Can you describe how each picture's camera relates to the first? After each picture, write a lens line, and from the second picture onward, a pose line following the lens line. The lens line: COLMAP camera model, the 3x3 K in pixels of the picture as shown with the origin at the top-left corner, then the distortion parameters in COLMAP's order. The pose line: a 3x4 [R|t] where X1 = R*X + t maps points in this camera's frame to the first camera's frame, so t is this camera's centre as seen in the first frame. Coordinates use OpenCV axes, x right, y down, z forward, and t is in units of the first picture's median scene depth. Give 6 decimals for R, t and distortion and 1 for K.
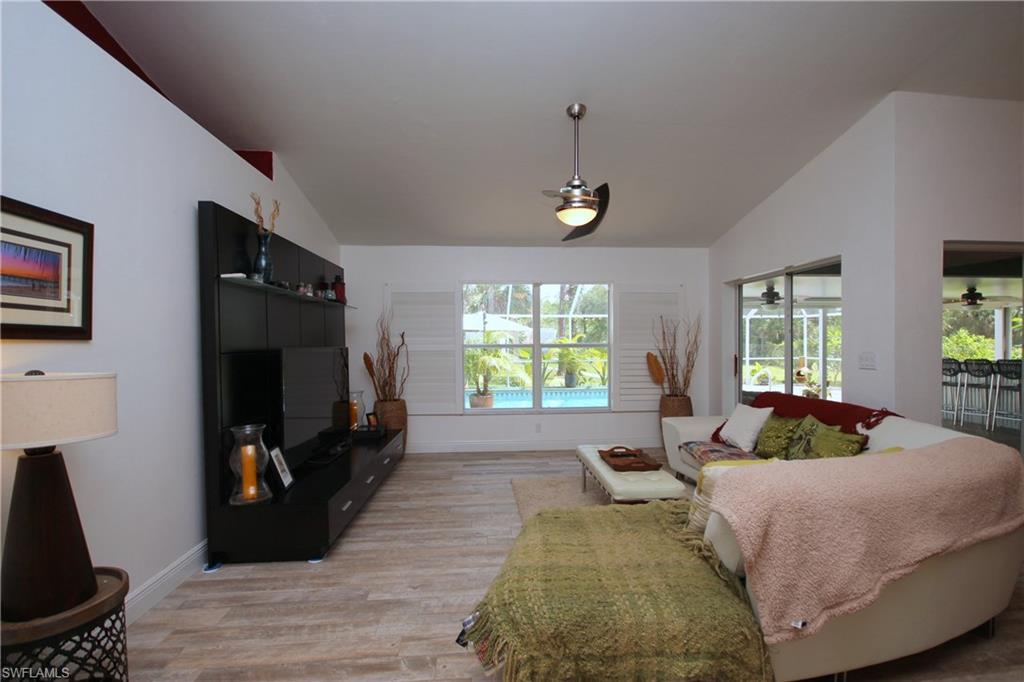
lens RADIAL K [[473.2, 0, 516.8], [0, 473.2, 346.9], [0, 0, 1]] dist [-0.004180, -0.000001]
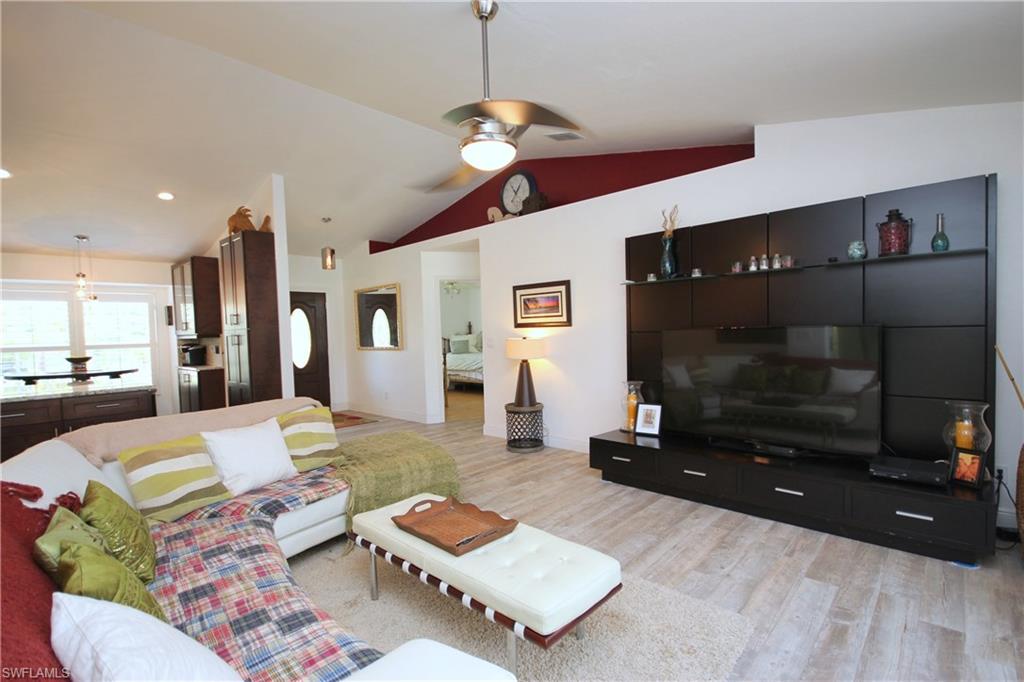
lens RADIAL K [[473.2, 0, 514.4], [0, 473.2, 350.7], [0, 0, 1]] dist [-0.004180, -0.000001]
pose [[-0.743446, 0.043305, -0.667393, 0.889447], [0.022930, 0.998965, 0.039277, 0.008378], [0.668403, 0.013897, -0.743669, 2.374205]]
